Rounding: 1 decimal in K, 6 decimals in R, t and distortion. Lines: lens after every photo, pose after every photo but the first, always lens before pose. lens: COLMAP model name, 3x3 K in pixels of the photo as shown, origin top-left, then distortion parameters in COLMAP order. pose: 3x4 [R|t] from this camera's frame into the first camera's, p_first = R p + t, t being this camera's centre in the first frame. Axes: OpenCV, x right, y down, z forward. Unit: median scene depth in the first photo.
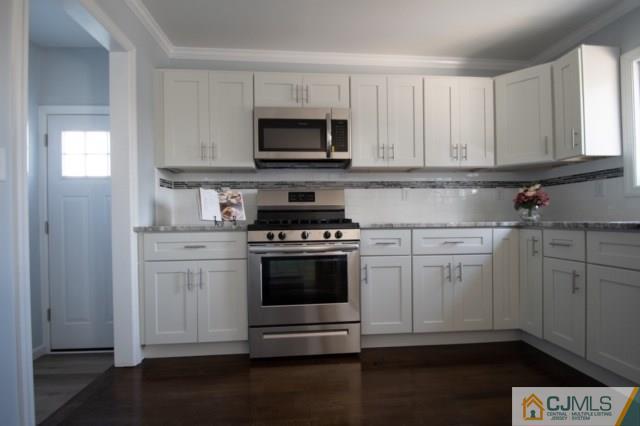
lens RADIAL K [[302.9, 0, 317.0], [0, 302.9, 217.9], [0, 0, 1]] dist [-0.012390, -0.000036]
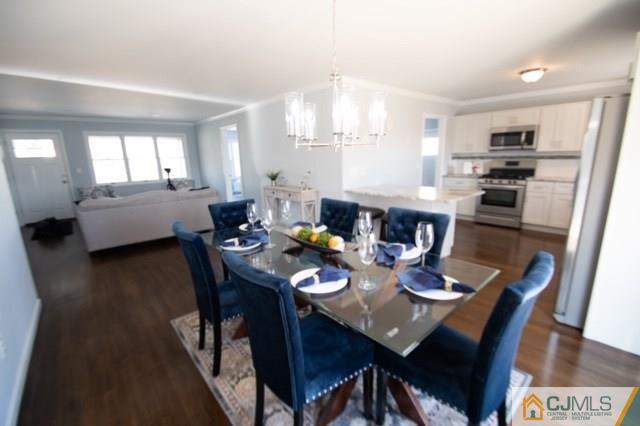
lens RADIAL K [[283.0, 0, 320.4], [0, 283.0, 220.1], [0, 0, 1]] dist [-0.005669, -0.001440]
pose [[0.596390, 0.181082, -0.782002, 0.928080], [0.015038, 0.971530, 0.236438, -0.203742], [0.802554, -0.152769, 0.576688, -1.609901]]
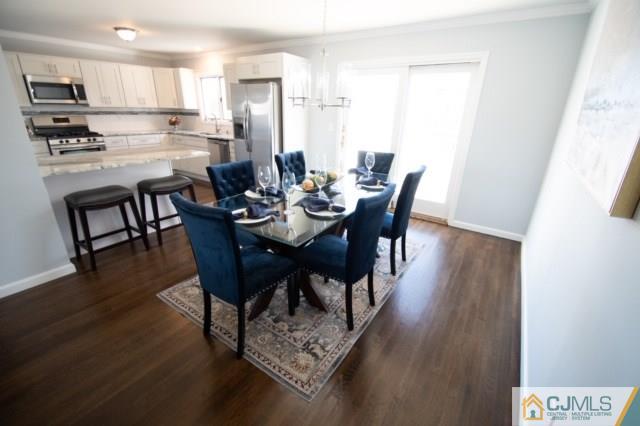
lens RADIAL K [[283.0, 0, 319.2], [0, 283.0, 222.4], [0, 0, 1]] dist [-0.005669, -0.001440]
pose [[0.631946, -0.261607, 0.729525, -0.580101], [-0.032891, 0.931406, 0.362492, -0.194017], [-0.774314, -0.253070, 0.579994, -1.804863]]
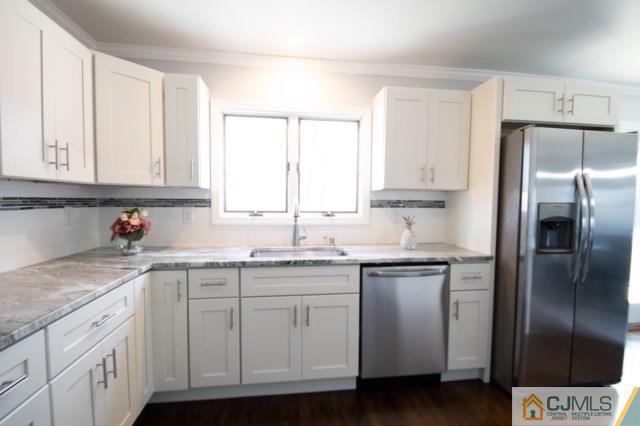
lens RADIAL K [[302.9, 0, 317.5], [0, 302.9, 218.7], [0, 0, 1]] dist [-0.012390, -0.000036]
pose [[-0.042390, -0.049082, 0.997895, -0.130223], [-0.001583, 0.998795, 0.049059, -0.137930], [-0.999100, 0.000500, -0.042417, 0.580554]]
